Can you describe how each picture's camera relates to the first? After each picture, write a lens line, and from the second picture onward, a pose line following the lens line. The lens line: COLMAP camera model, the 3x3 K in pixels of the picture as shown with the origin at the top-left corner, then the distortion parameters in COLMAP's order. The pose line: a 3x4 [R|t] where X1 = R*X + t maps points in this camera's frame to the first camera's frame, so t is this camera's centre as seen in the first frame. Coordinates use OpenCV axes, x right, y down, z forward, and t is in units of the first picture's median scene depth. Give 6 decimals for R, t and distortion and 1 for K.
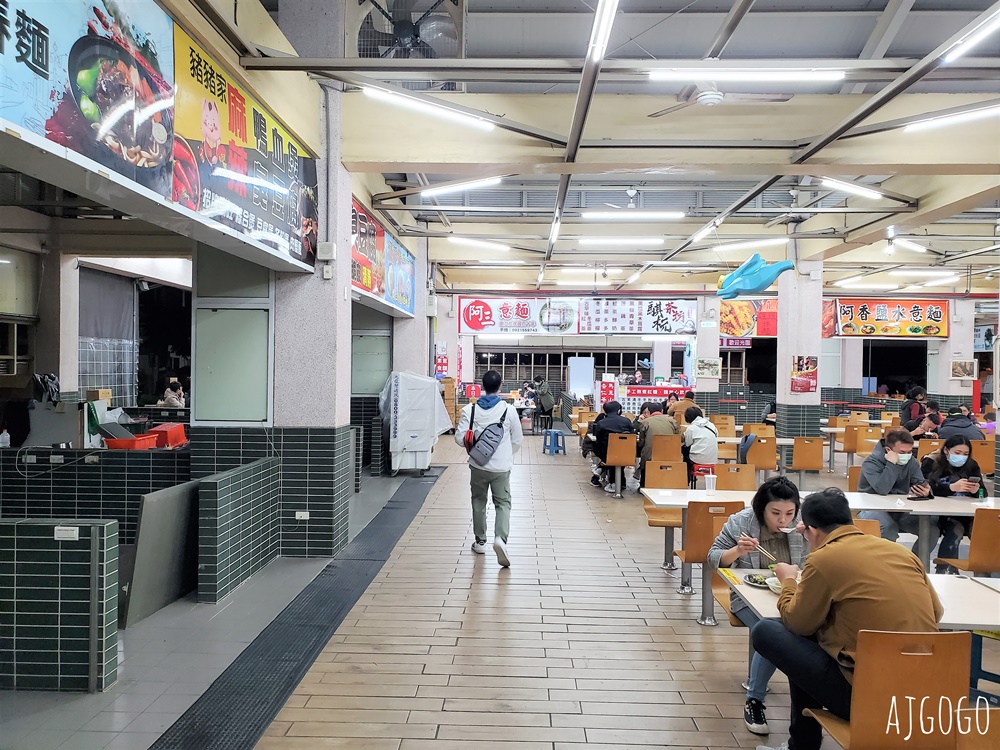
lens RADIAL K [[832.4, 0, 498.7], [0, 832.4, 374.5], [0, 0, 1]] dist [0.000485, 0.012801]
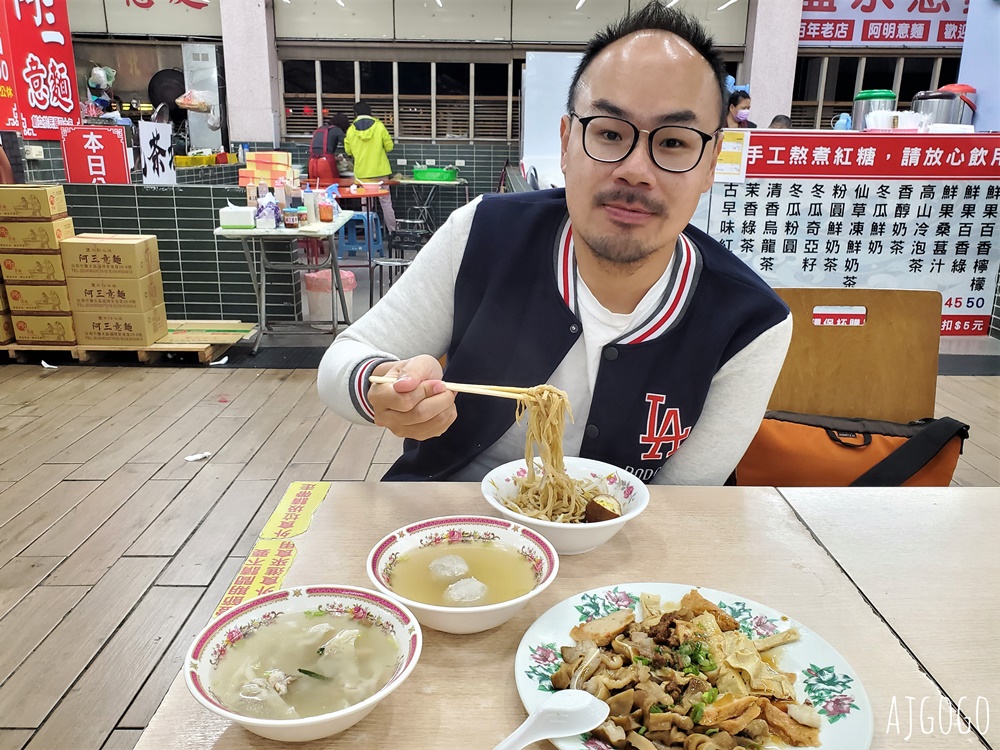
lens RADIAL K [[832.4, 0, 499.9], [0, 832.4, 377.5], [0, 0, 1]] dist [0.000485, 0.012801]
pose [[0.999770, -0.006114, 0.020553, 0.070913], [0.000661, 0.966821, 0.255455, 0.018747], [-0.021433, -0.255382, 0.966603, 0.674547]]
